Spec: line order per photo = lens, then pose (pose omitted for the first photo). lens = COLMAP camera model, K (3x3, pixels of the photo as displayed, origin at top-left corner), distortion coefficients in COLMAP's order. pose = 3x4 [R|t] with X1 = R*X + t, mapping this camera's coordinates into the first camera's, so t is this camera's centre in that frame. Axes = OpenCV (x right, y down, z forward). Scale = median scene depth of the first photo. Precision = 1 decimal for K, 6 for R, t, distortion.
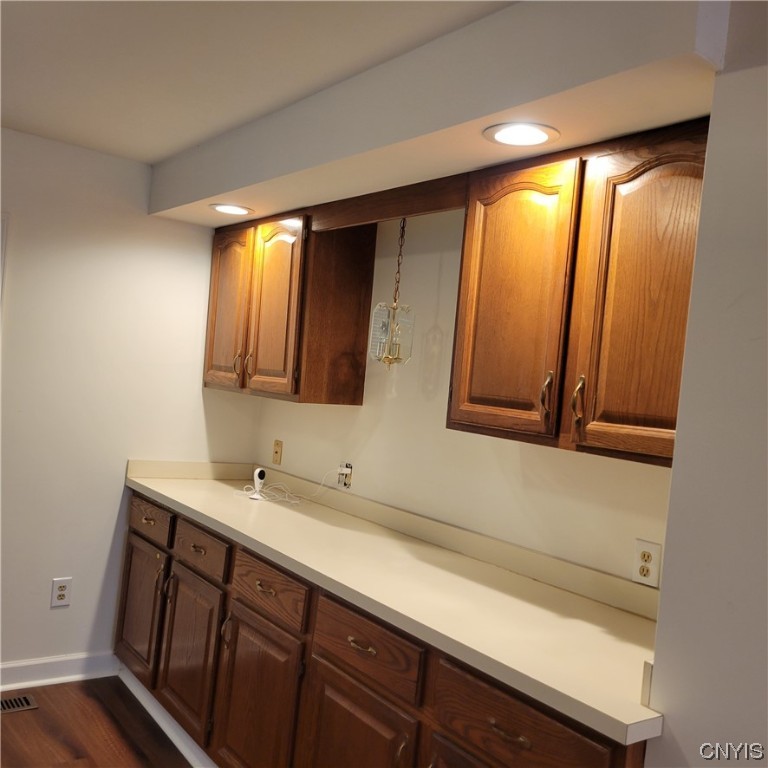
lens RADIAL K [[785.0, 0, 382.1], [0, 785.0, 389.4], [0, 0, 1]] dist [0.061264, 0.000000]
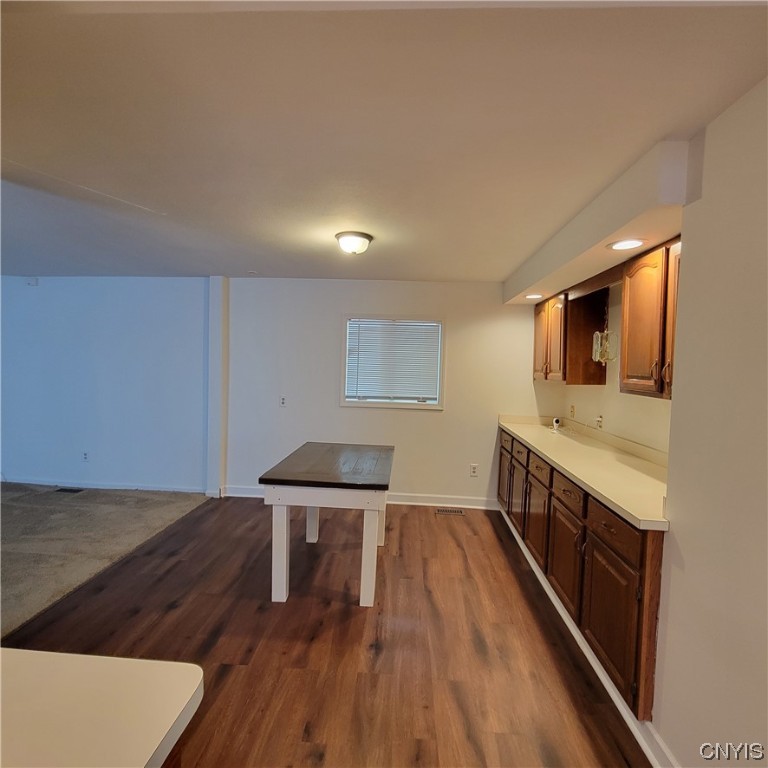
lens RADIAL K [[421.9, 0, 385.8], [0, 421.9, 377.9], [0, 0, 1]] dist [0.032824, -0.012532]
pose [[0.766299, -0.057817, -0.639877, 0.226840], [0.041639, 0.998318, -0.040339, 0.022878], [0.641133, 0.004268, 0.767418, -0.138518]]
